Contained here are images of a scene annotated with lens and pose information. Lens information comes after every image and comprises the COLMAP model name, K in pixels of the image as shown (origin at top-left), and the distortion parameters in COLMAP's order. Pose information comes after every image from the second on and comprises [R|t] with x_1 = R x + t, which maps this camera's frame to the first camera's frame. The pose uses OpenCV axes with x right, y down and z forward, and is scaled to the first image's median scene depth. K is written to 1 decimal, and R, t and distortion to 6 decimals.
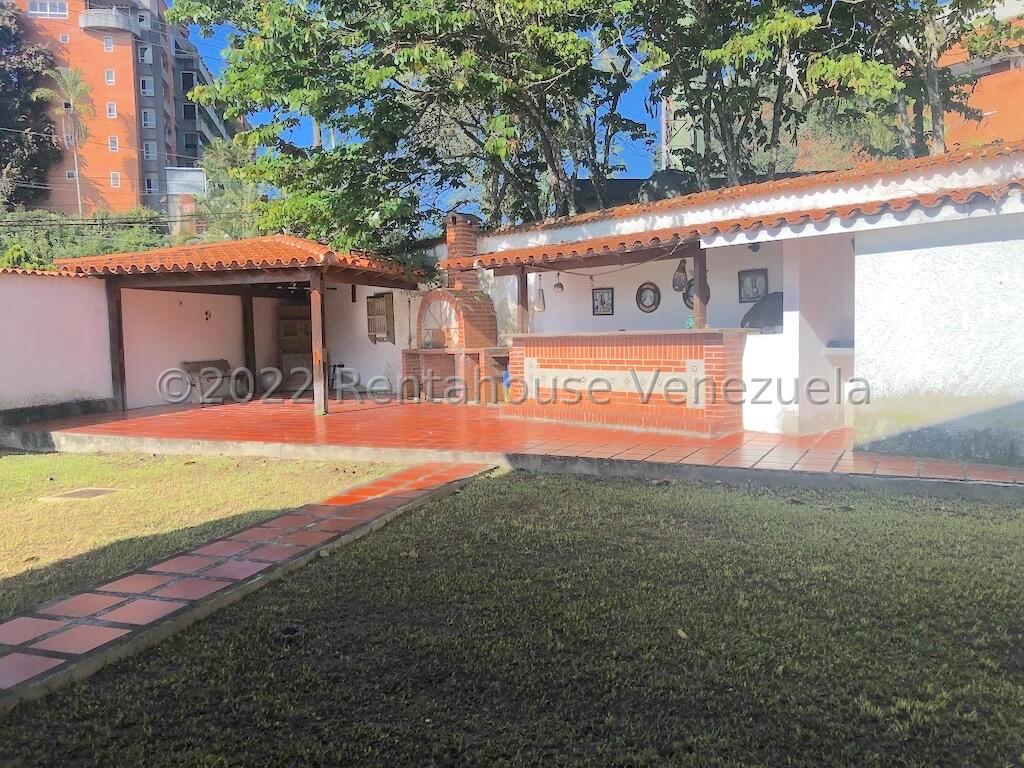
lens RADIAL K [[848.6, 0, 513.5], [0, 848.6, 386.6], [0, 0, 1]] dist [0.053607, -0.036553]
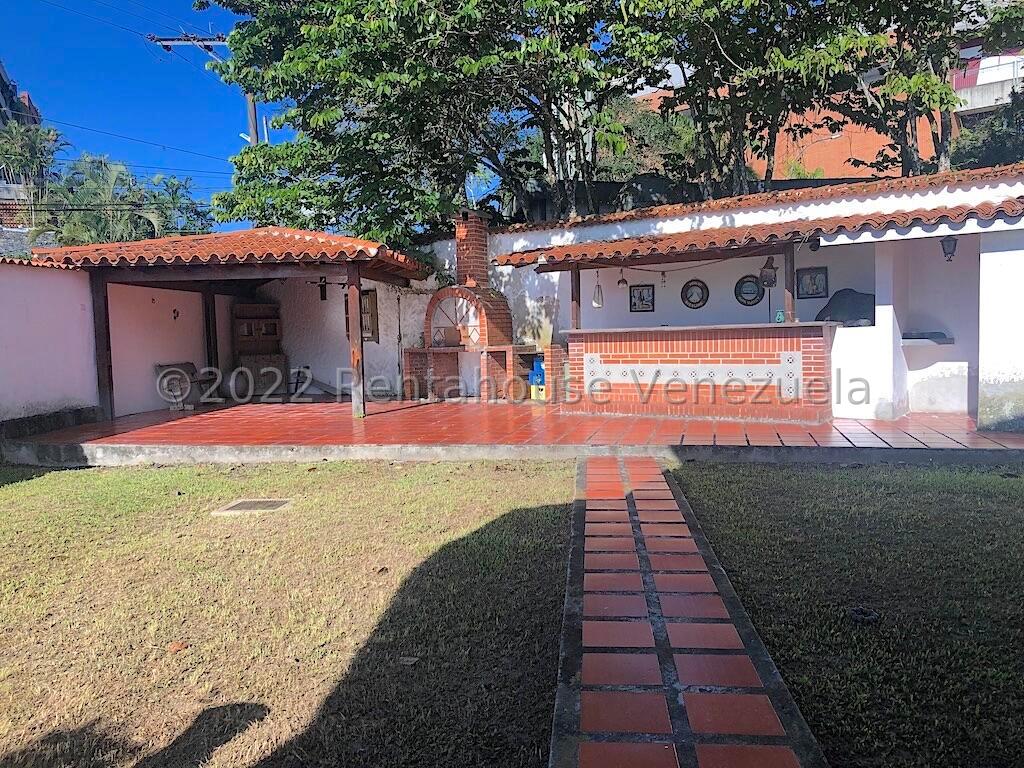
lens RADIAL K [[848.6, 0, 511.7], [0, 848.6, 382.3], [0, 0, 1]] dist [0.053607, -0.036553]
pose [[0.972639, -0.019395, 0.231510, -0.299867], [0.021628, 0.999741, -0.007110, 0.005158], [-0.231312, 0.011922, 0.972807, 0.041644]]
